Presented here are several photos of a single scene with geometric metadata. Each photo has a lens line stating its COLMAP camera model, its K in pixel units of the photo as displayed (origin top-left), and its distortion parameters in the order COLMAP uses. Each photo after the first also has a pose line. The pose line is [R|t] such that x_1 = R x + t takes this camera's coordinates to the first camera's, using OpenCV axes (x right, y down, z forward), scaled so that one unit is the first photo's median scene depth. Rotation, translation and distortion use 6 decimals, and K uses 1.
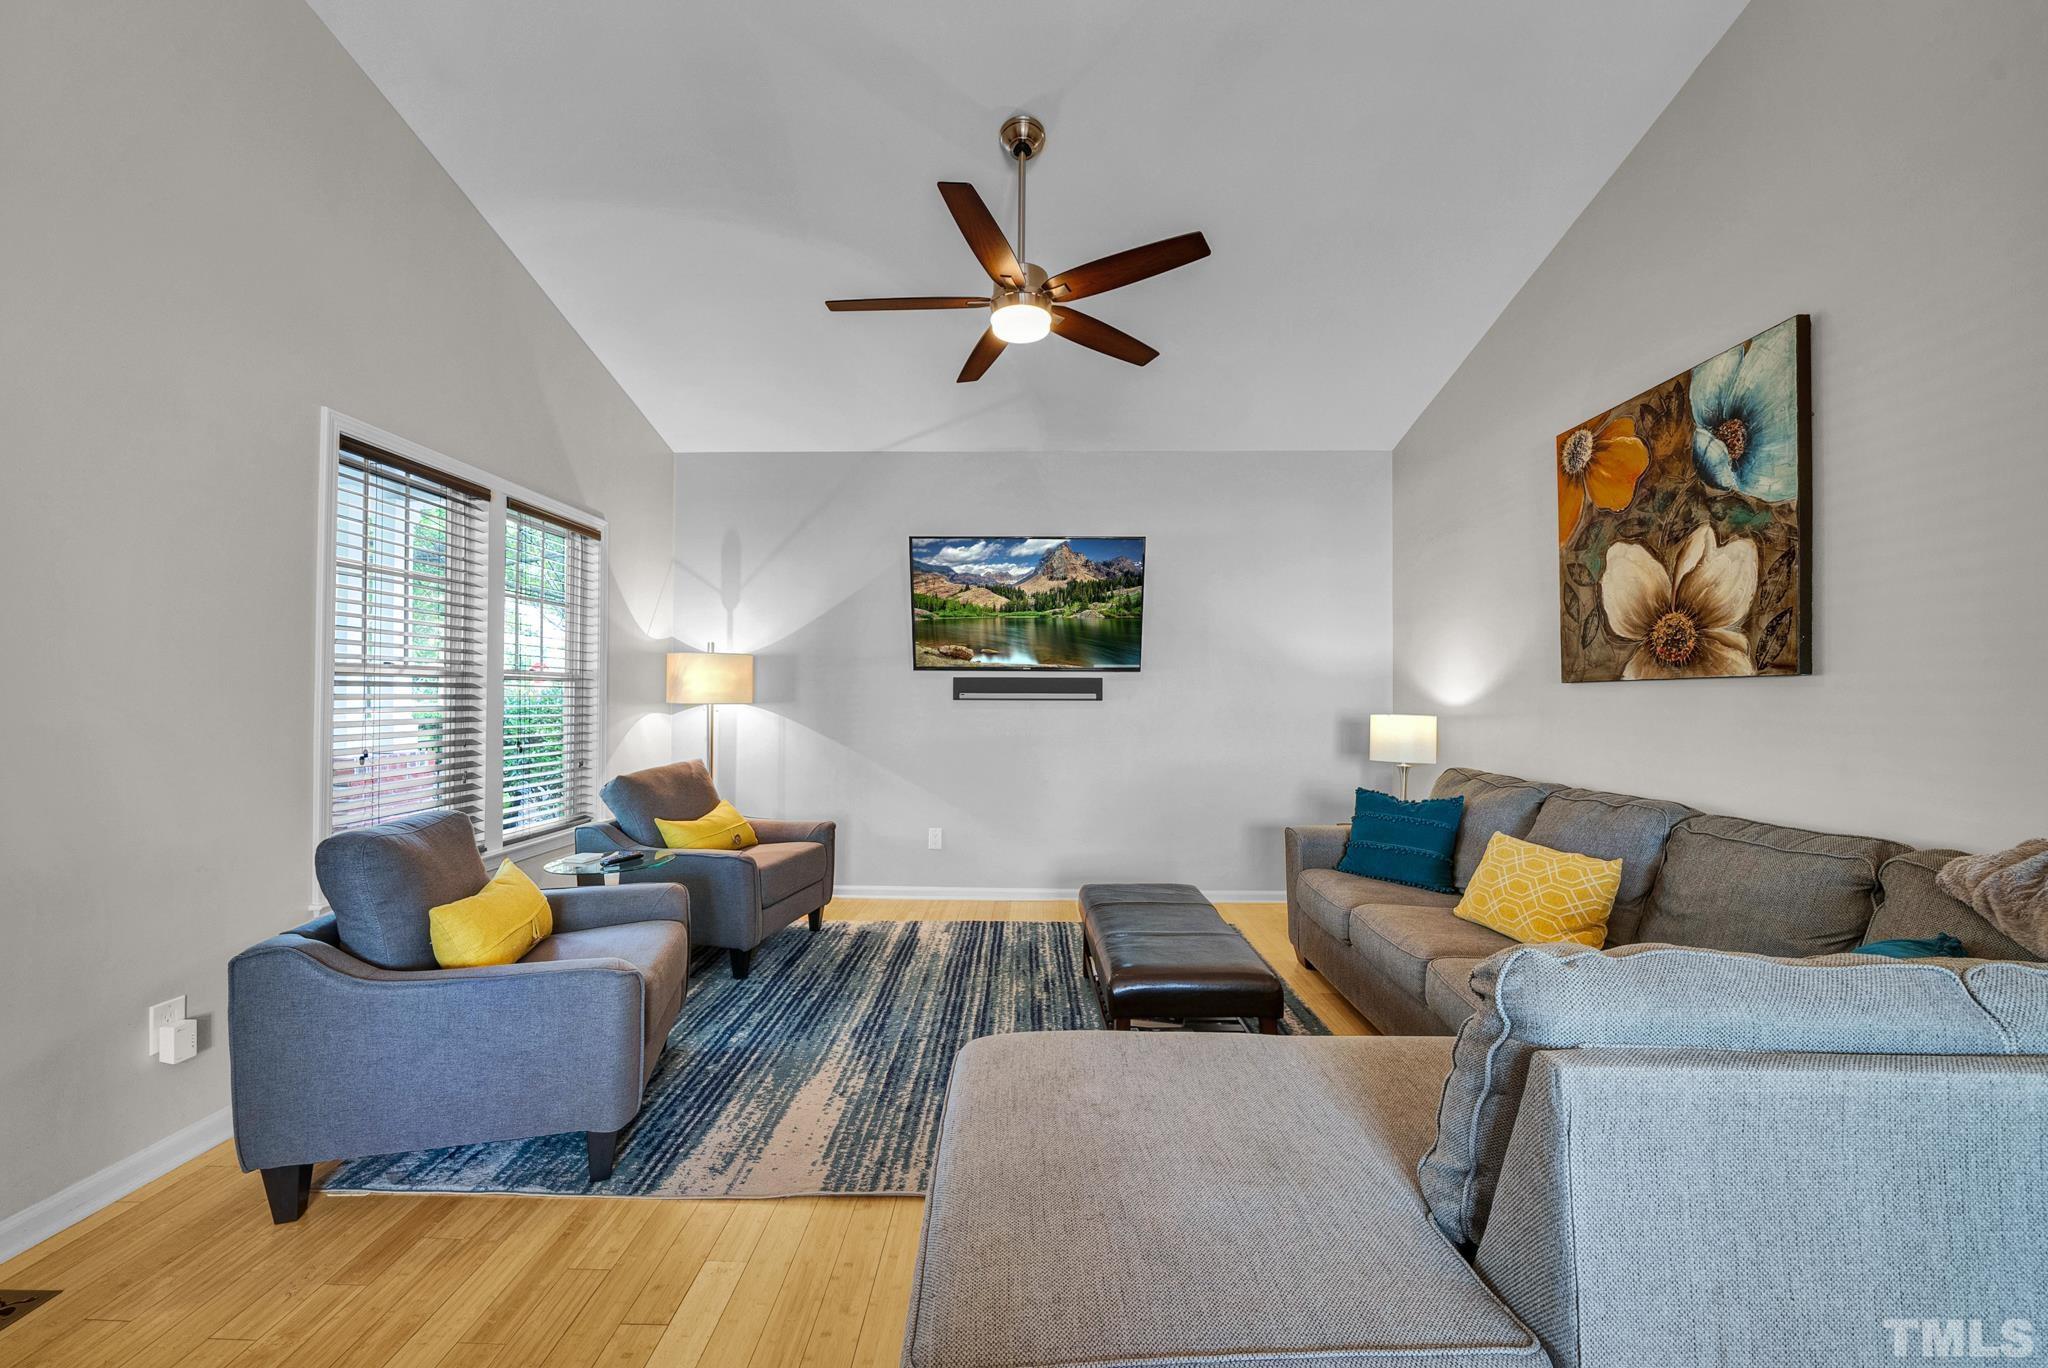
lens RADIAL K [[779.5, 0, 1020.9], [0, 779.5, 689.5], [0, 0, 1]] dist [-0.006032, -0.000671]
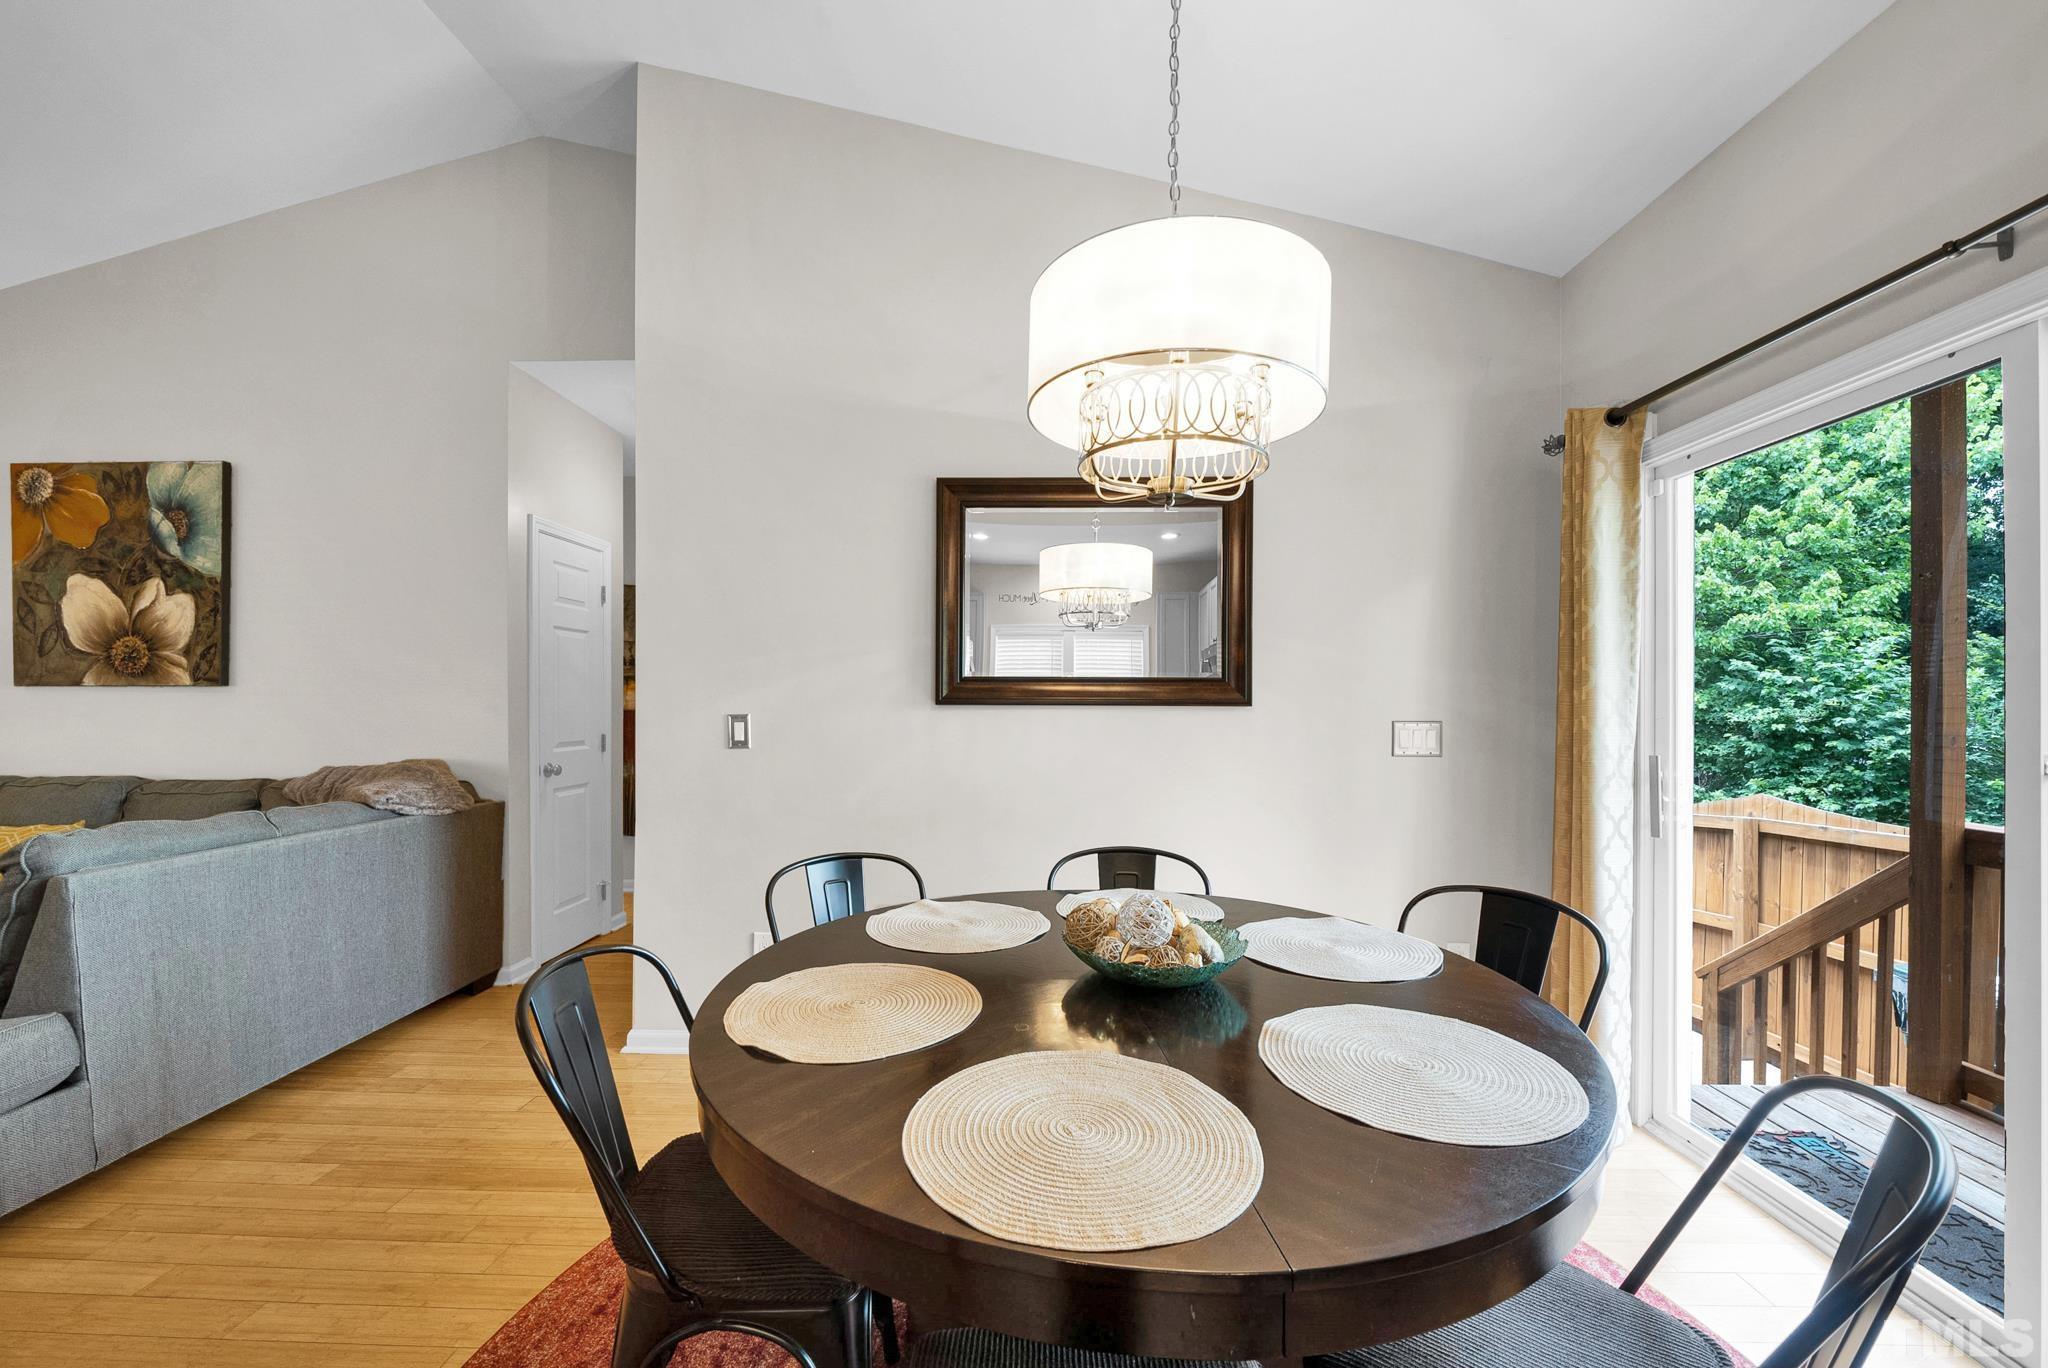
lens RADIAL K [[779.5, 0, 1028.4], [0, 779.5, 700.4], [0, 0, 1]] dist [-0.006032, -0.000671]
pose [[0.009675, -0.003115, 0.999948, -0.439639], [-0.012256, 0.999920, 0.003234, -0.010324], [-0.999878, -0.012287, 0.009636, -0.520299]]
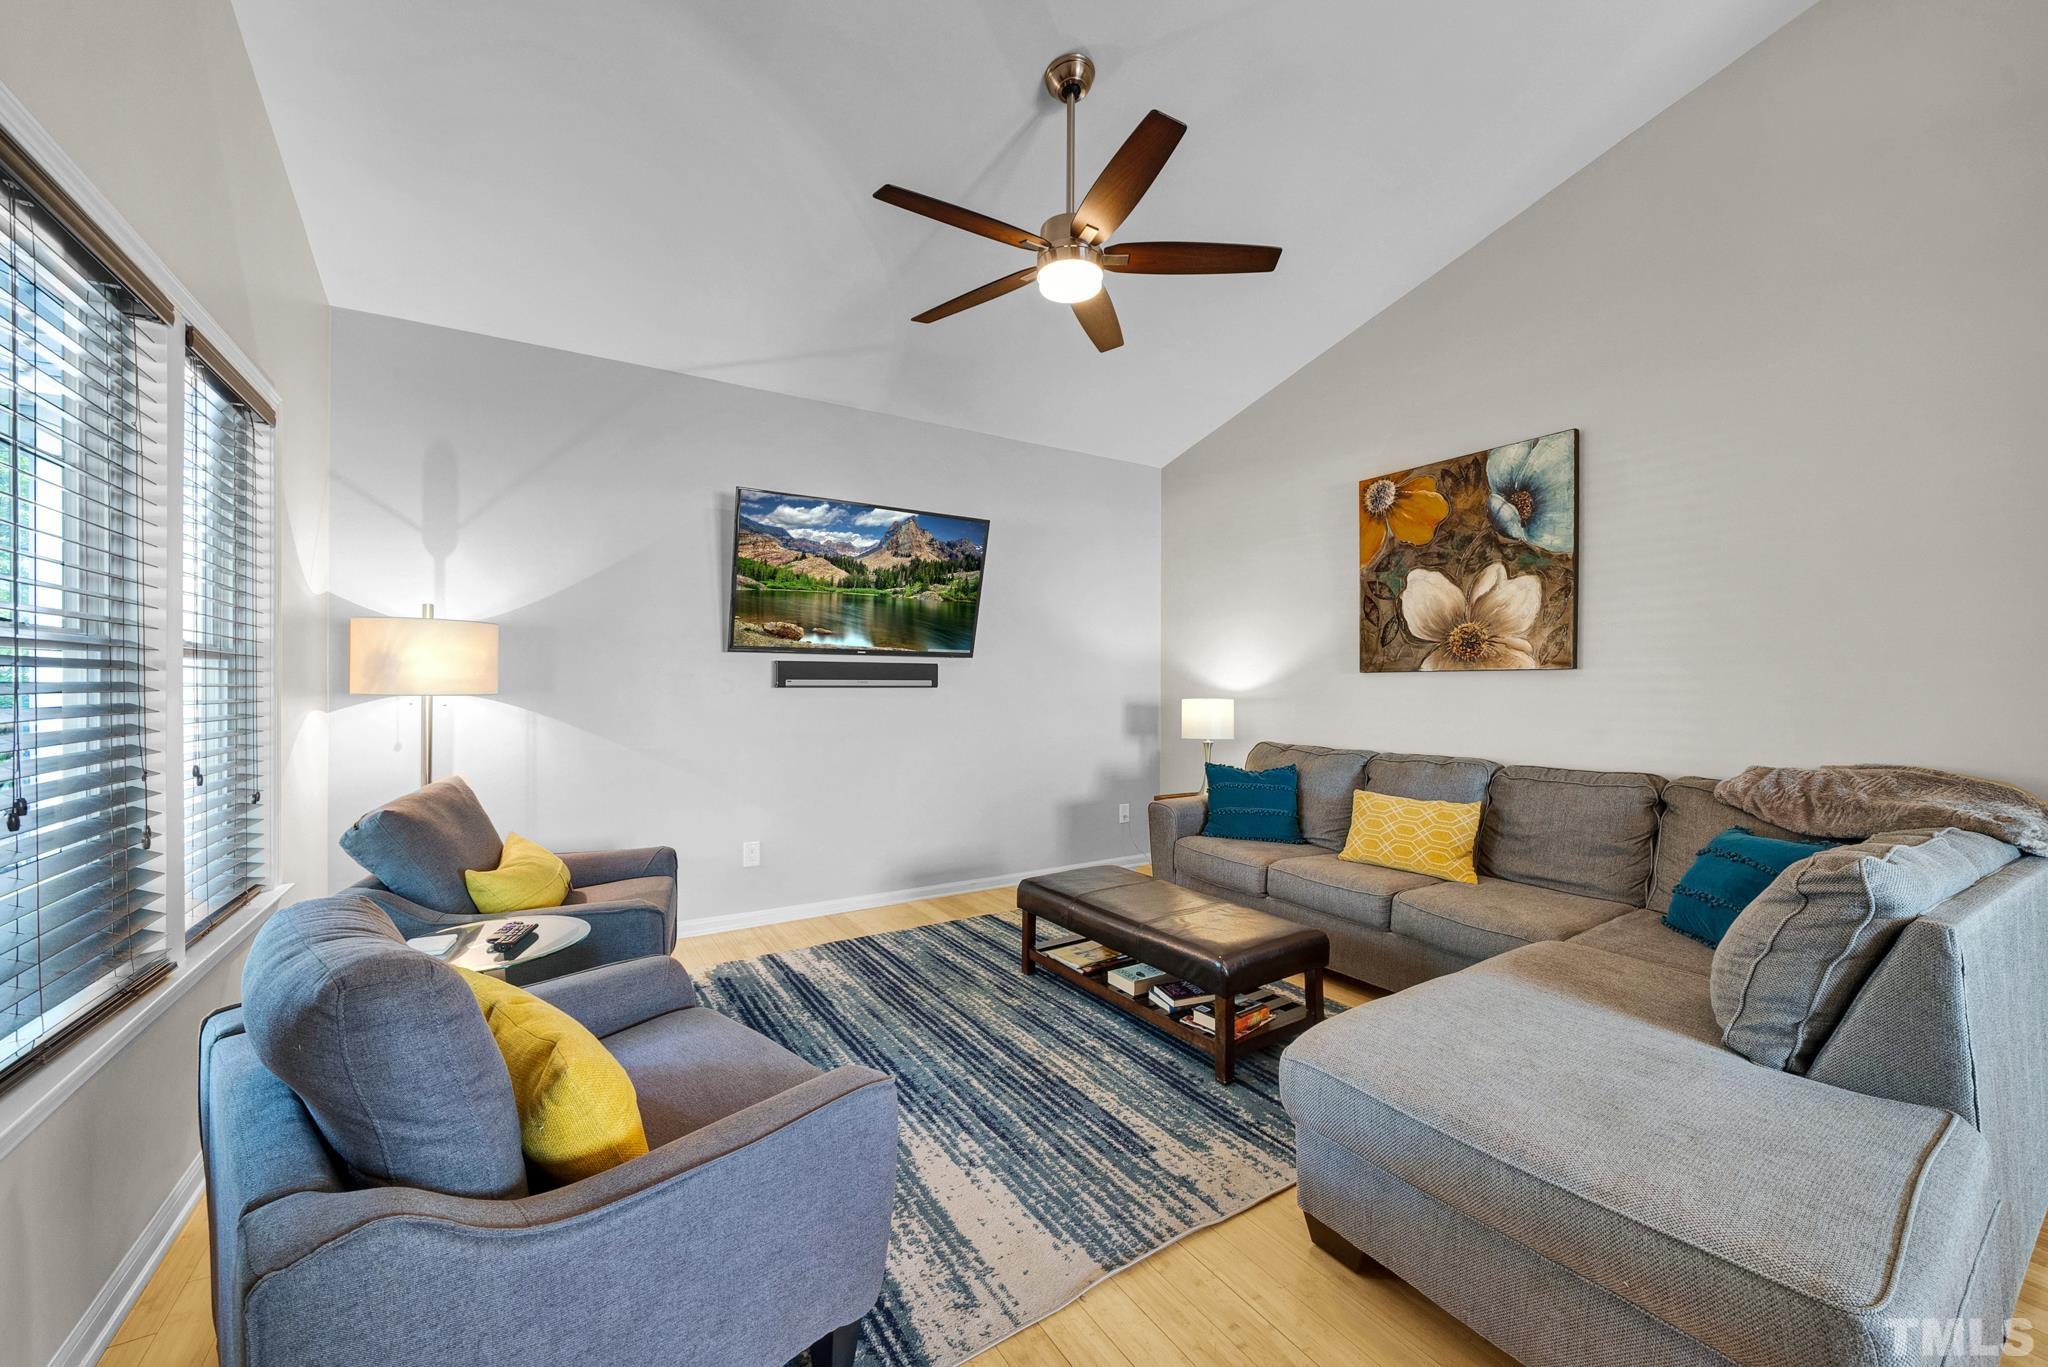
lens RADIAL K [[779.5, 0, 1037.1], [0, 779.5, 687.7], [0, 0, 1]] dist [-0.006032, -0.000671]
pose [[0.835096, -0.004660, 0.550085, -0.523404], [-0.004424, 0.999875, 0.015187, -0.000473], [-0.550087, -0.015116, 0.834971, 0.232228]]
